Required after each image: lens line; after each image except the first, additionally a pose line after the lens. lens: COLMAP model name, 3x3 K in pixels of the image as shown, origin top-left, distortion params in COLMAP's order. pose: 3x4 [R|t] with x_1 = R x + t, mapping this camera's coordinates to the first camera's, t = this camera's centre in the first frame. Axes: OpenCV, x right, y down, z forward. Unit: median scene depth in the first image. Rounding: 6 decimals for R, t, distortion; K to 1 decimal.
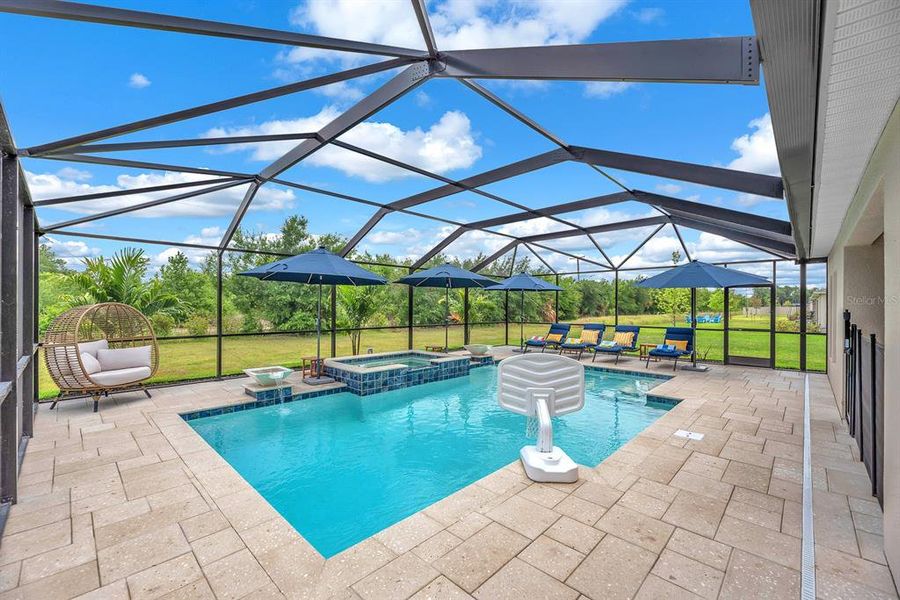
lens RADIAL K [[366.4, 0, 450.9], [0, 366.4, 309.0], [0, 0, 1]] dist [-0.000303, -0.000016]
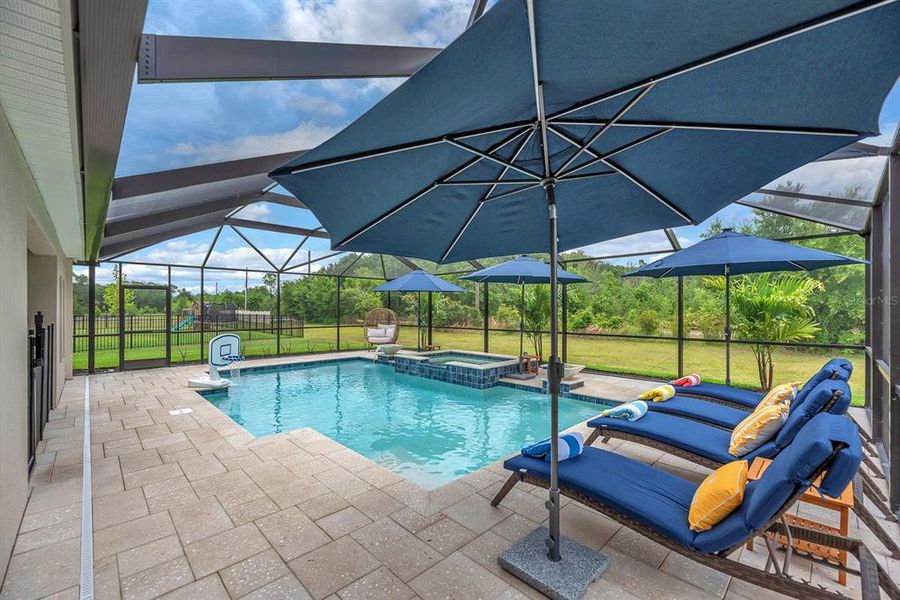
lens RADIAL K [[378.9, 0, 450.7], [0, 378.9, 311.2], [0, 0, 1]] dist [-0.000880, 0.000058]
pose [[-0.039369, 0.001089, -0.999224, 1.033969], [-0.003697, 0.999992, 0.001235, -0.002326], [0.999218, 0.003743, -0.039365, 1.068036]]
